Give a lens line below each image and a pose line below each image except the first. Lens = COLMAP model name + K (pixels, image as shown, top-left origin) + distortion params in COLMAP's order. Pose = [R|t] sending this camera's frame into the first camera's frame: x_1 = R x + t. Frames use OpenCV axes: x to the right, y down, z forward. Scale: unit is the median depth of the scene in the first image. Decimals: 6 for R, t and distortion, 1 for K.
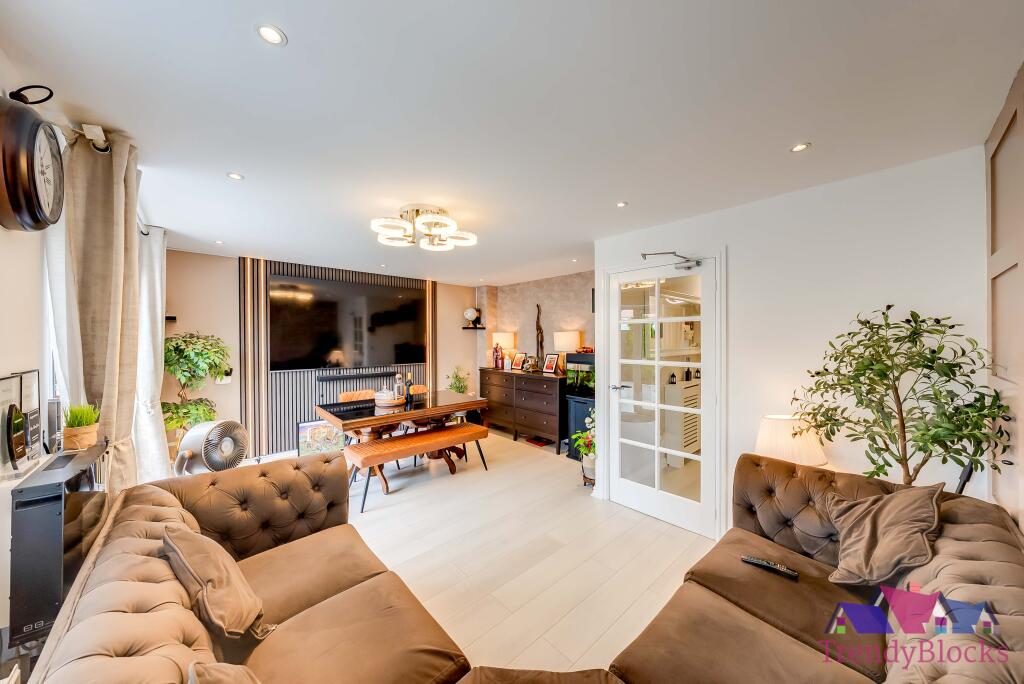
lens RADIAL K [[350.0, 0, 516.1], [0, 350.0, 339.7], [0, 0, 1]] dist [-0.001277, -0.000137]
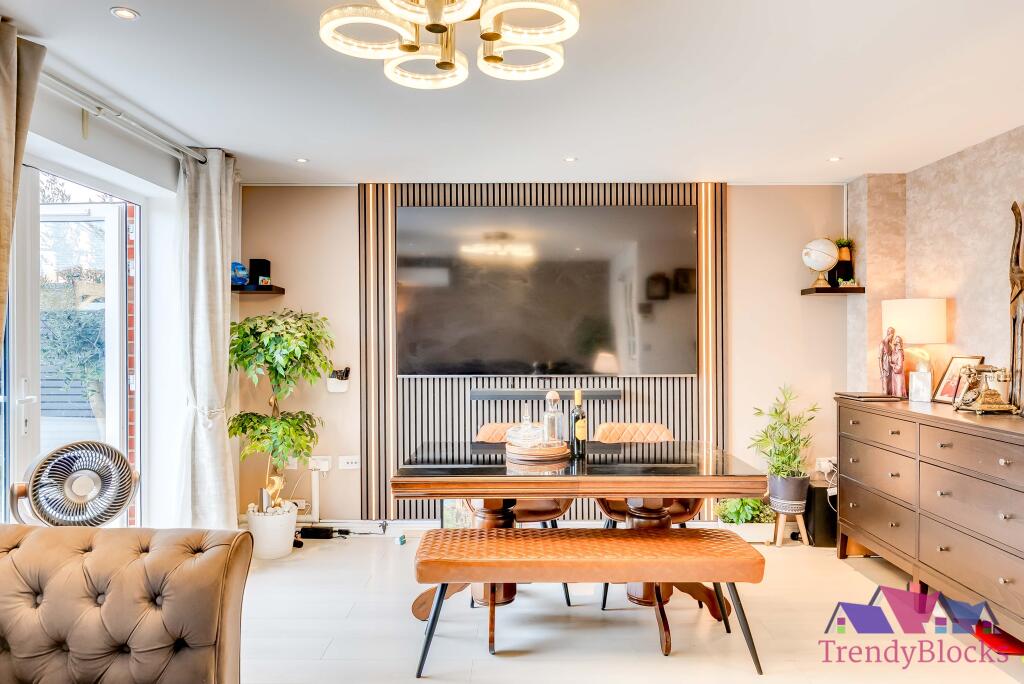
lens RADIAL K [[677.4, 0, 512.0], [0, 677.4, 342.0], [0, 0, 1]] dist [0.001101, -0.000437]
pose [[0.728721, 0.001674, -0.684808, 0.143277], [-0.000606, 0.999998, 0.001799, 0.023569], [0.684810, -0.000896, 0.728721, 0.225128]]
